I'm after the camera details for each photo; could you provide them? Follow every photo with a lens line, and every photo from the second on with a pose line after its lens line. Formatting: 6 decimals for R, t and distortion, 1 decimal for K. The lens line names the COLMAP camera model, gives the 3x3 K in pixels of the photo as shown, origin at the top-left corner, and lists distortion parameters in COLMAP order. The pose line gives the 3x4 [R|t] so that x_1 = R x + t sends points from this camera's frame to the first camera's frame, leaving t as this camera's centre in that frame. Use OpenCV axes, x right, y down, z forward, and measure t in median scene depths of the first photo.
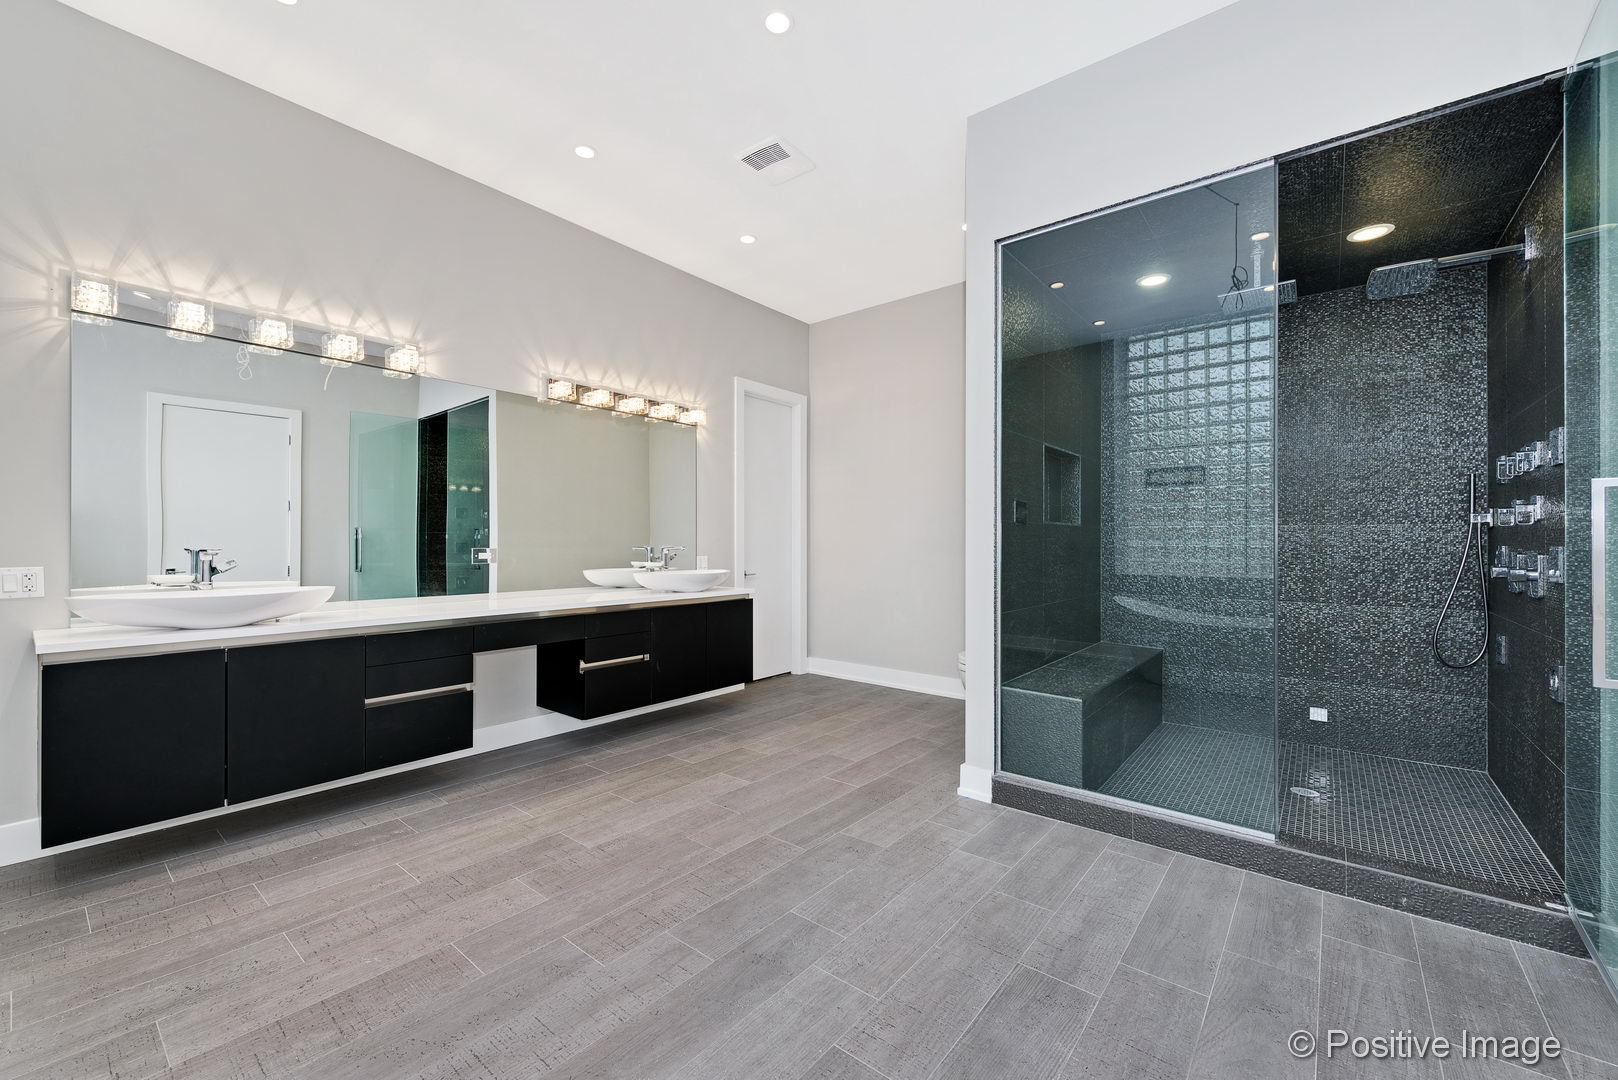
lens RADIAL K [[640.3, 0, 815.1], [0, 640.3, 538.2], [0, 0, 1]] dist [0.002105, -0.000980]
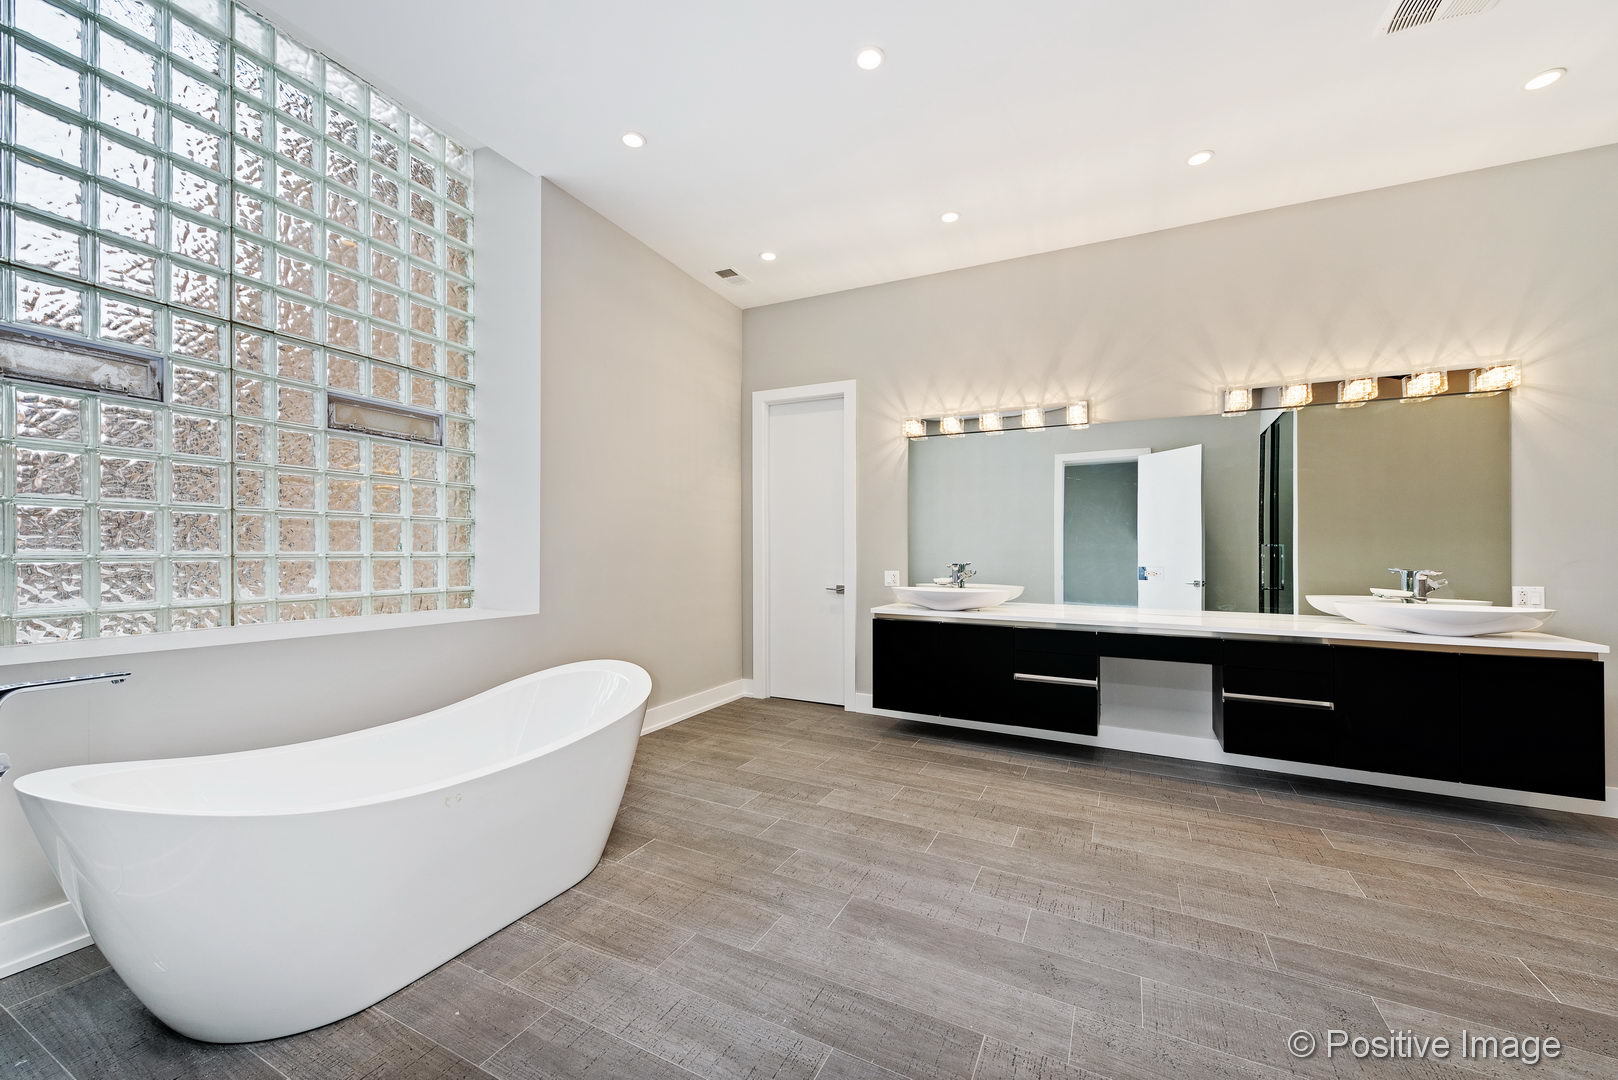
lens RADIAL K [[640.3, 0, 804.1], [0, 640.3, 551.5], [0, 0, 1]] dist [0.002105, -0.000980]
pose [[0.205554, -0.000211, -0.978646, 0.561322], [-0.000116, 1.000000, -0.000240, -0.012322], [0.978646, 0.000163, 0.205554, 0.263988]]
